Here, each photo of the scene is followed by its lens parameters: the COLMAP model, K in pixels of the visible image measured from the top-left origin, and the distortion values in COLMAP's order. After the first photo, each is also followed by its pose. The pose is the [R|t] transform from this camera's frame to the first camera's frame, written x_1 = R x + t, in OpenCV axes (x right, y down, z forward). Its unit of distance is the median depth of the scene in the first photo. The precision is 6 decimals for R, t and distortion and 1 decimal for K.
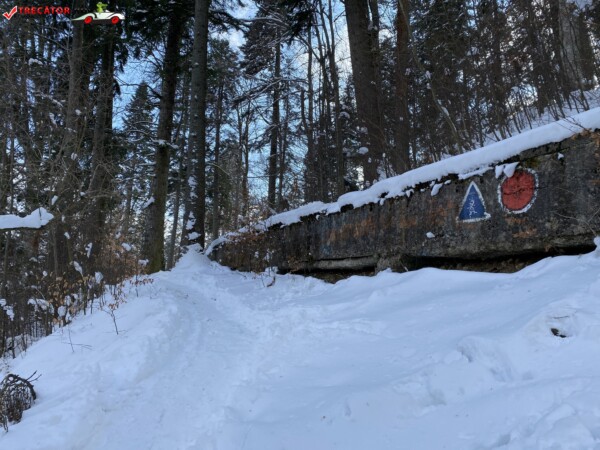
lens RADIAL K [[458.7, 0, 300.0], [0, 458.7, 225.0], [0, 0, 1]] dist [-0.005909, -0.002362]
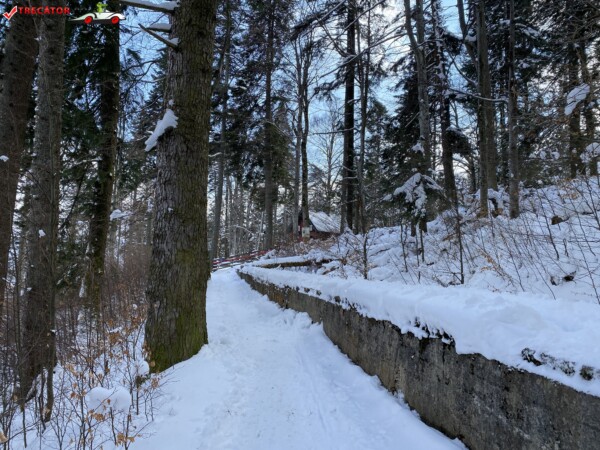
lens RADIAL K [[458.7, 0, 300.0], [0, 458.7, 225.0], [0, 0, 1]] dist [-0.005909, -0.002362]
pose [[0.996137, -0.021194, -0.085220, -0.065048], [0.026035, 0.998086, 0.056102, 0.000268], [0.083867, -0.058103, 0.994782, 0.215284]]
